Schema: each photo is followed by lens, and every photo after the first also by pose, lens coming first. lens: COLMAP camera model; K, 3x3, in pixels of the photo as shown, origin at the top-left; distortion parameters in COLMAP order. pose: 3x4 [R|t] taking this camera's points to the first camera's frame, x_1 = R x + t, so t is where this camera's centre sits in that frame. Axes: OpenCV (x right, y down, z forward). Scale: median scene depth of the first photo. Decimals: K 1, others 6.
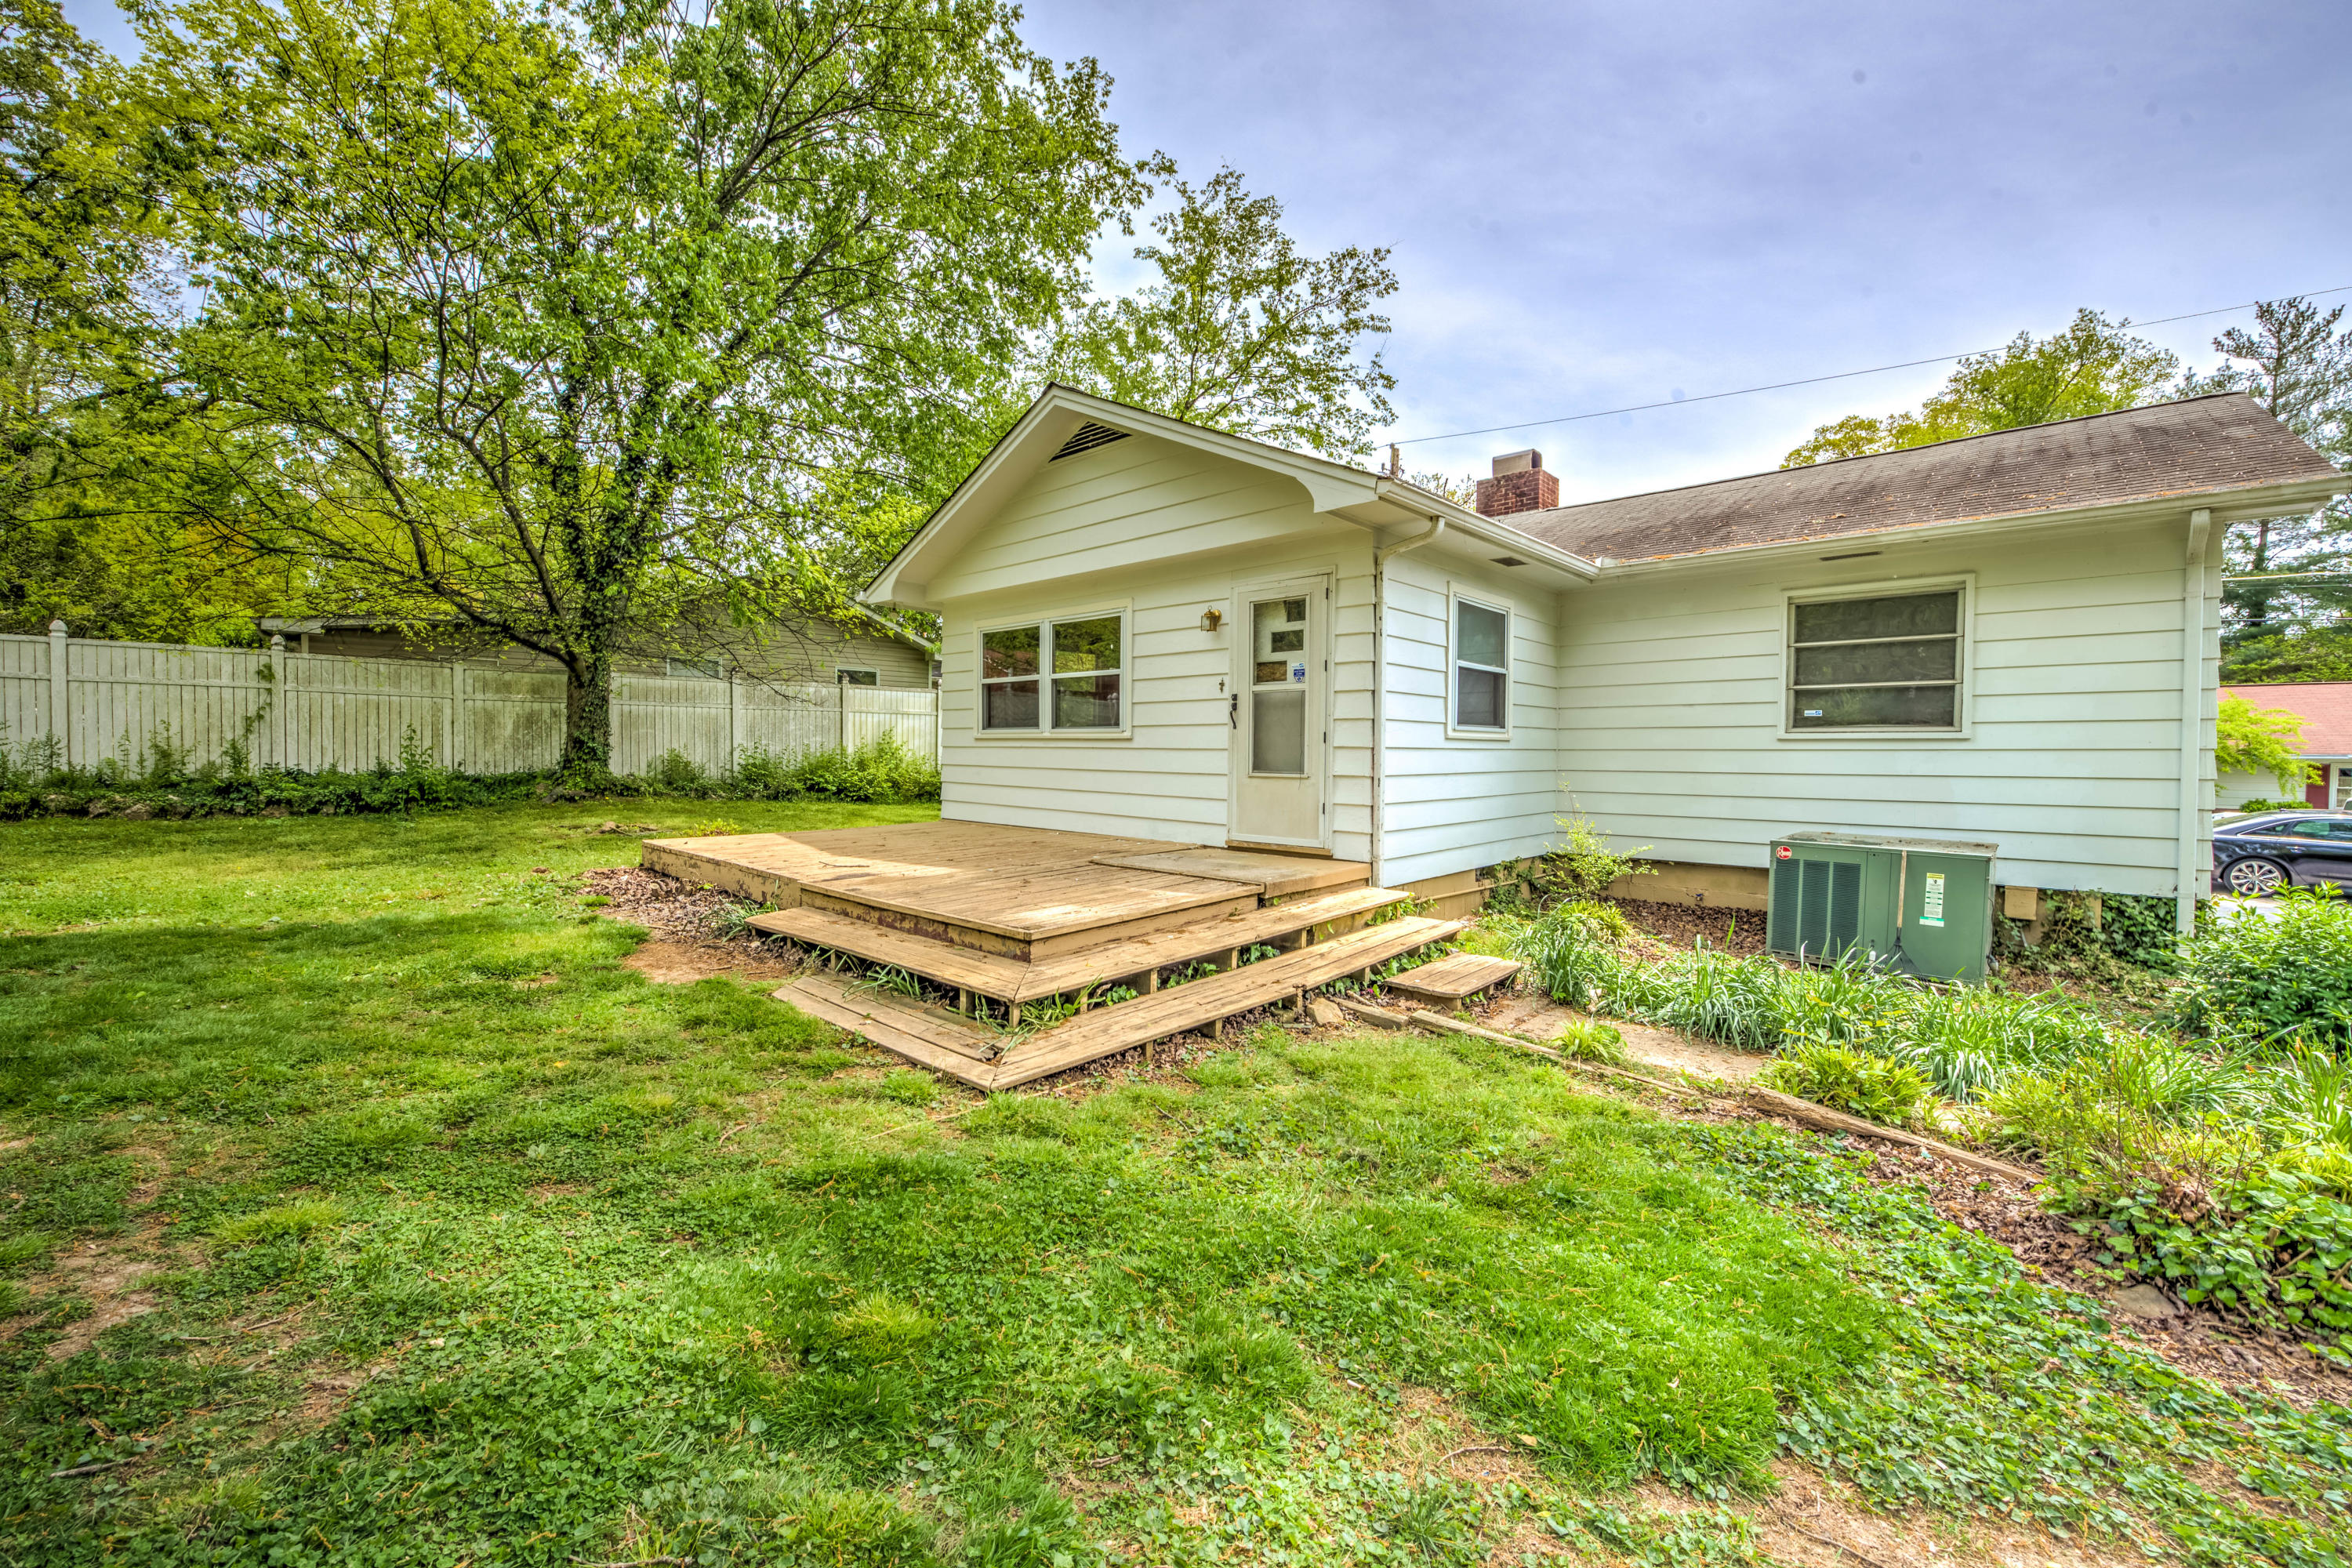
lens RADIAL K [[925.7, 0, 1175.3], [0, 925.7, 787.0], [0, 0, 1]] dist [0.000925, -0.000410]
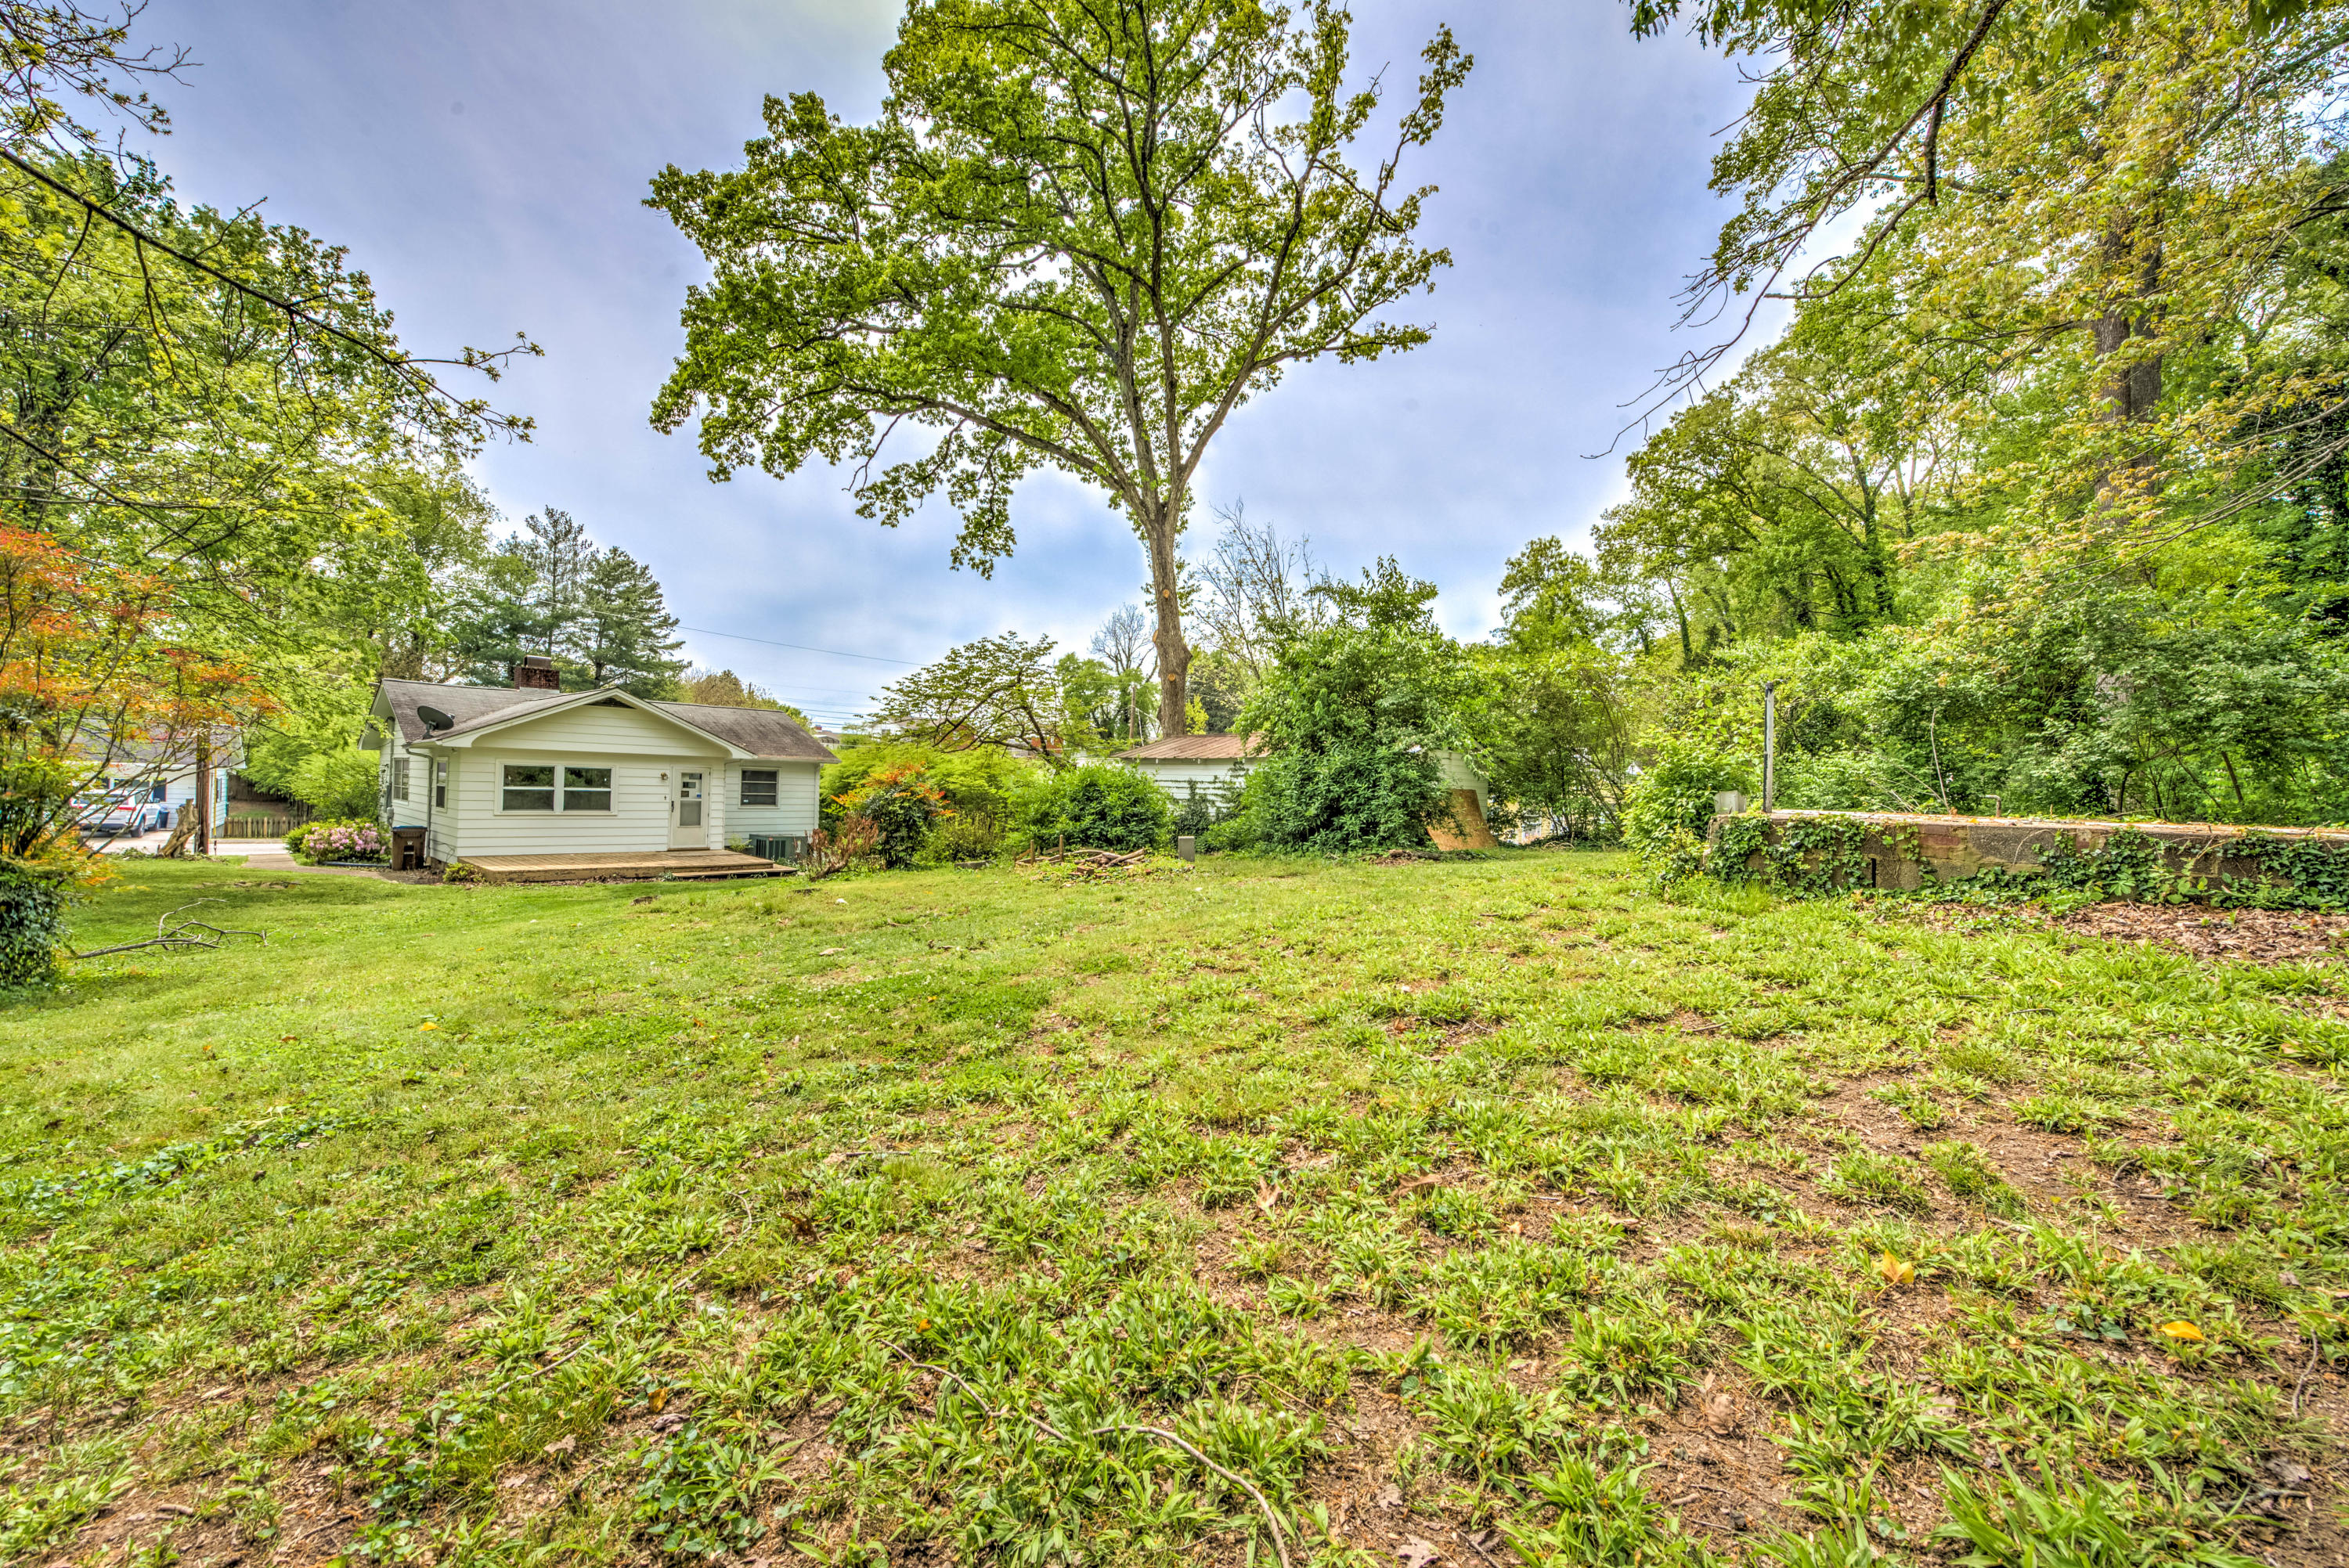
lens RADIAL K [[924.4, 0, 1174.2], [0, 924.4, 784.8], [0, 0, 1]] dist [0.000925, -0.000410]
pose [[0.008910, -0.005067, 0.999947, -2.548461], [0.018146, 0.999823, 0.004905, -0.115571], [-0.999796, 0.018101, 0.009000, -0.611162]]
